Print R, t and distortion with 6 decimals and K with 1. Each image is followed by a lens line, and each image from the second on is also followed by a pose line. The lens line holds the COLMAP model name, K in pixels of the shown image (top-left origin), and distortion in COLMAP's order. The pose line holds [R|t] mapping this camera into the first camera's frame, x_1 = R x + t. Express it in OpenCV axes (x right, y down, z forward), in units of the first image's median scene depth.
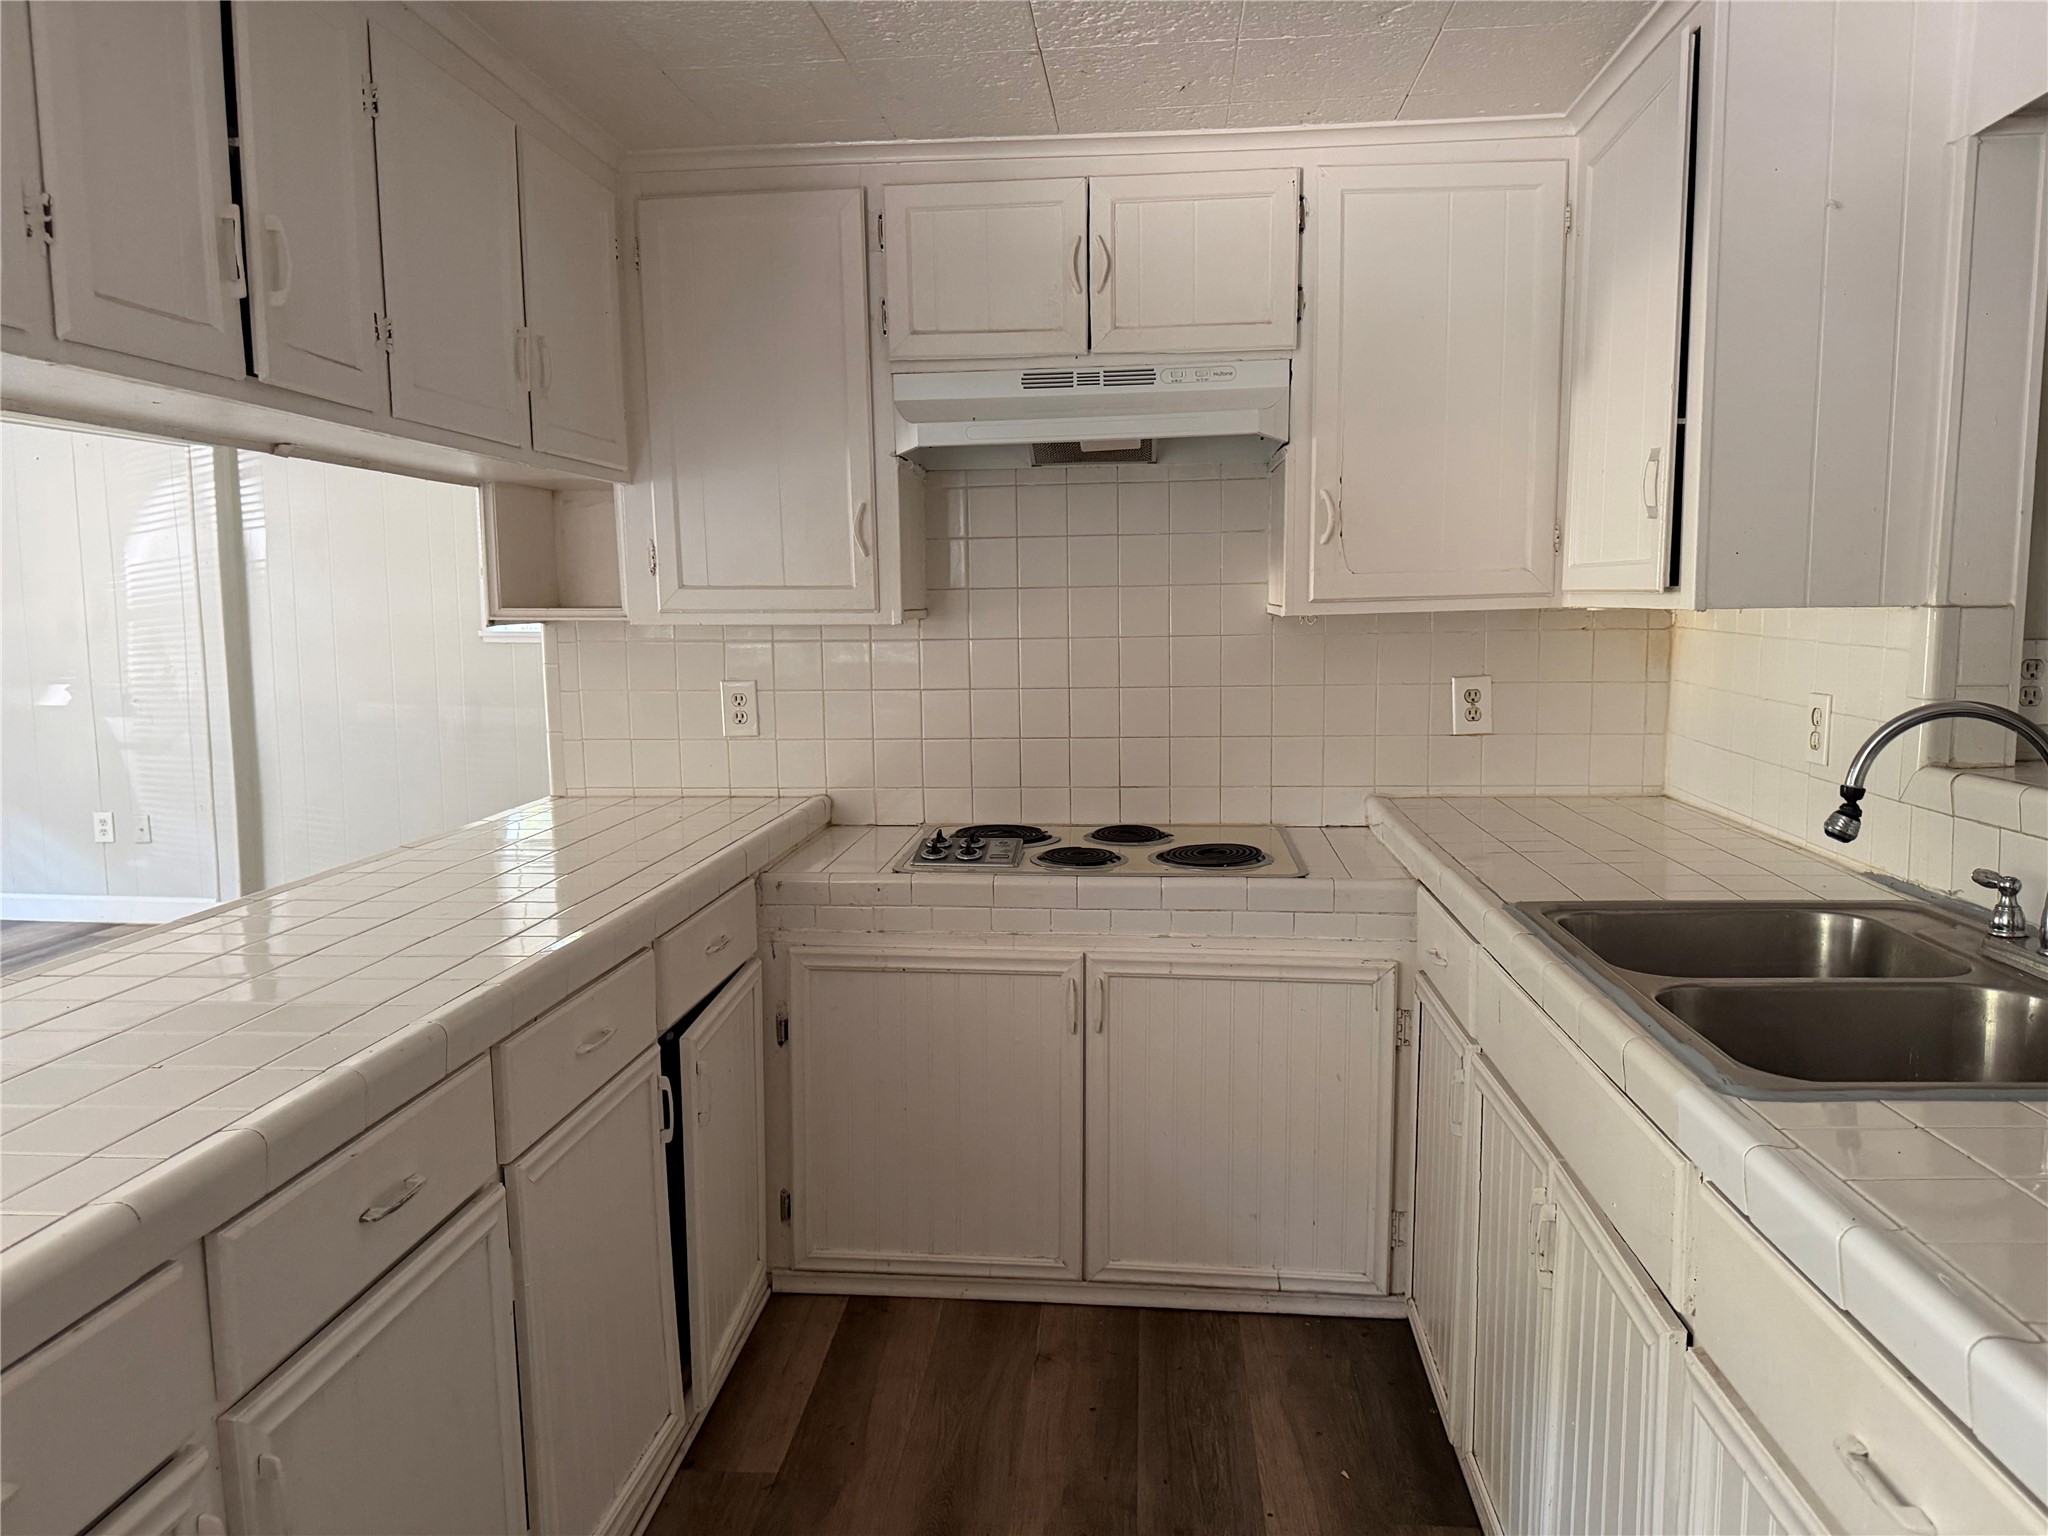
lens RADIAL K [[1441.7, 0, 1024.2], [0, 1441.7, 778.0], [0, 0, 1]] dist [0.060644, -0.105902]
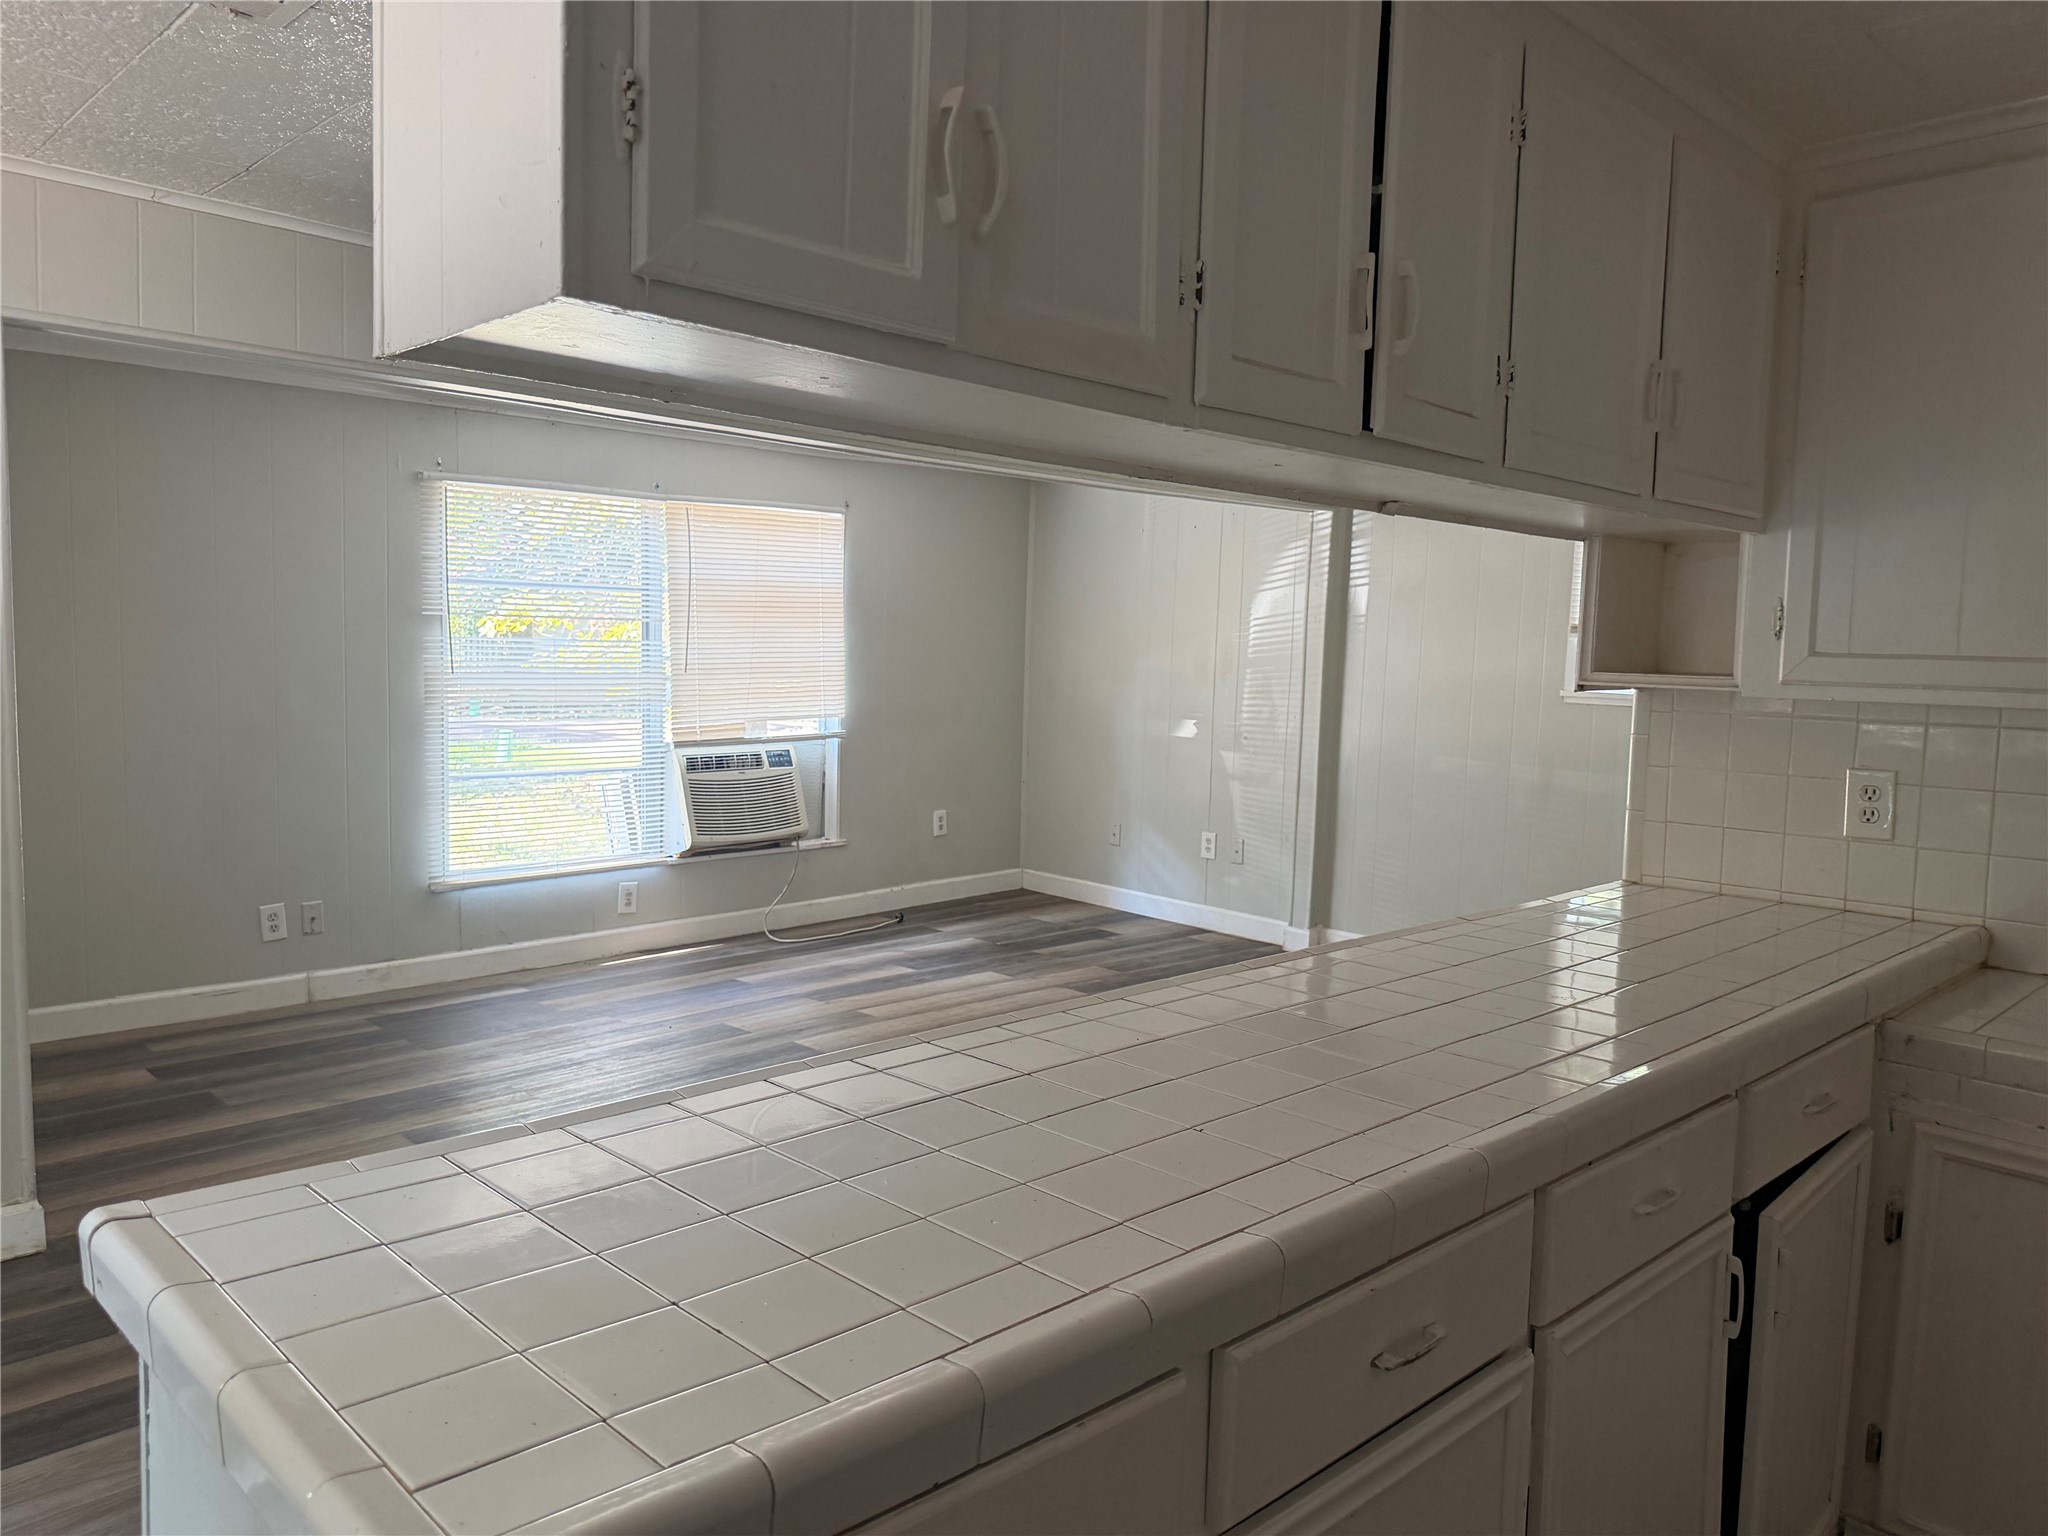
lens RADIAL K [[1441.7, 0, 1024.2], [0, 1441.7, 778.0], [0, 0, 1]] dist [0.060644, -0.105902]
pose [[0.759850, 0.087223, -0.644220, -0.040661], [-0.111911, 0.993715, 0.002544, -0.014329], [0.640393, 0.070162, 0.764836, 0.084190]]
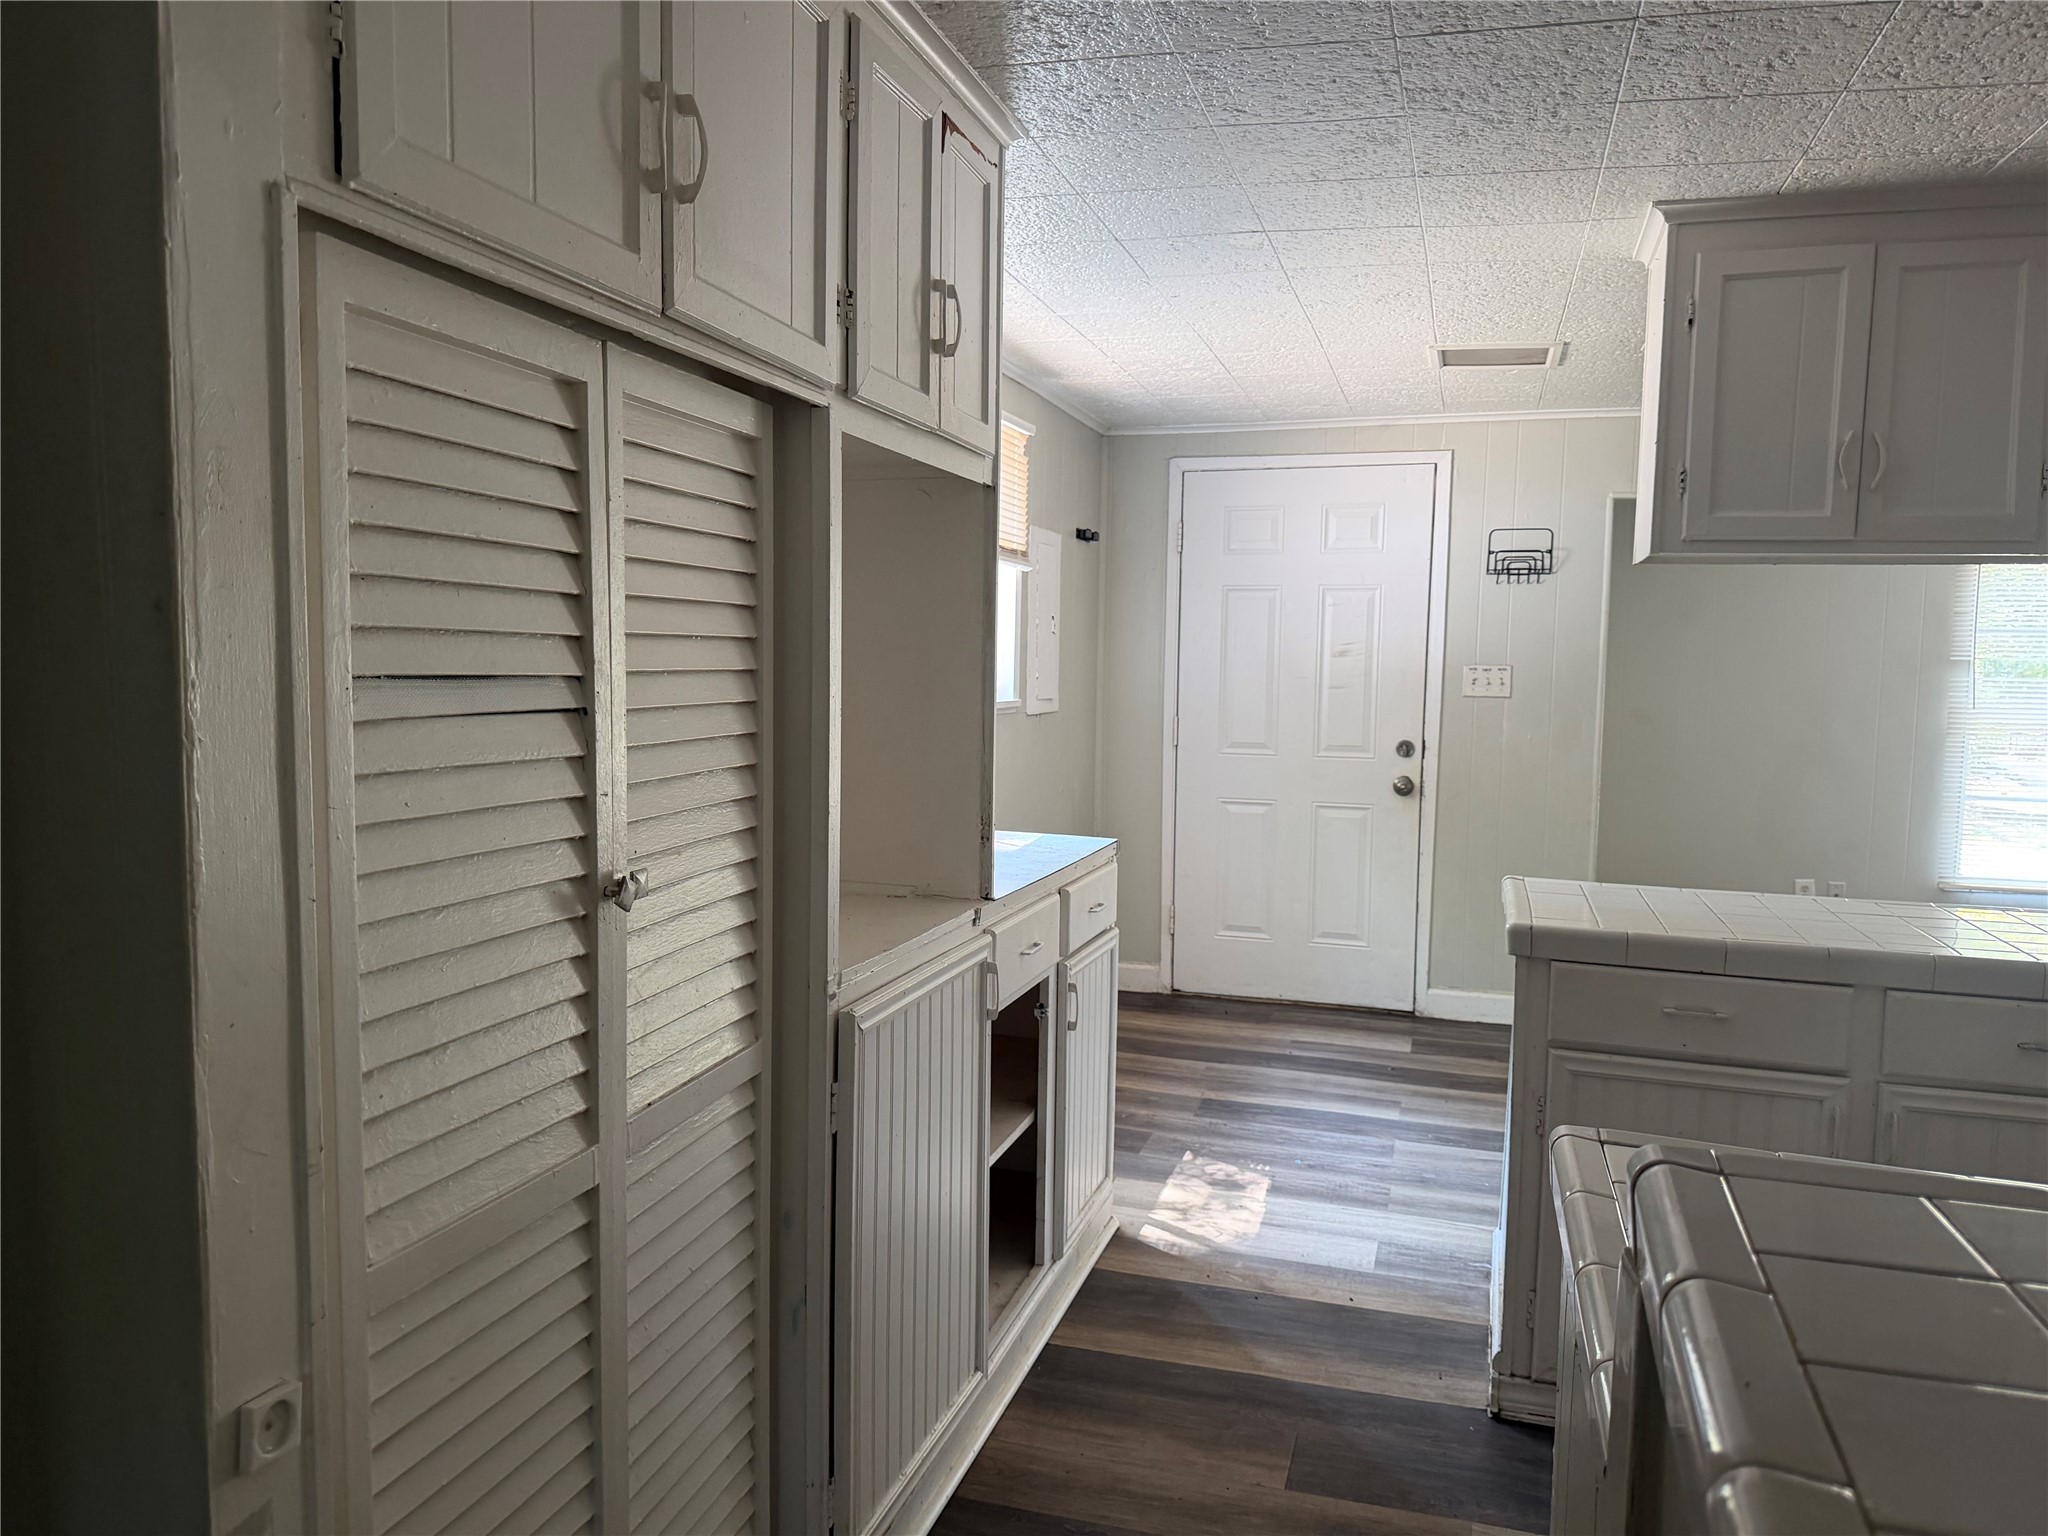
lens RADIAL K [[1441.7, 0, 1024.2], [0, 1441.7, 778.0], [0, 0, 1]] dist [0.060644, -0.105902]
pose [[-0.216652, 0.088700, -0.972211, 0.875322], [-0.132539, 0.983971, 0.119309, -0.033626], [0.967210, 0.154704, -0.201423, 0.087473]]
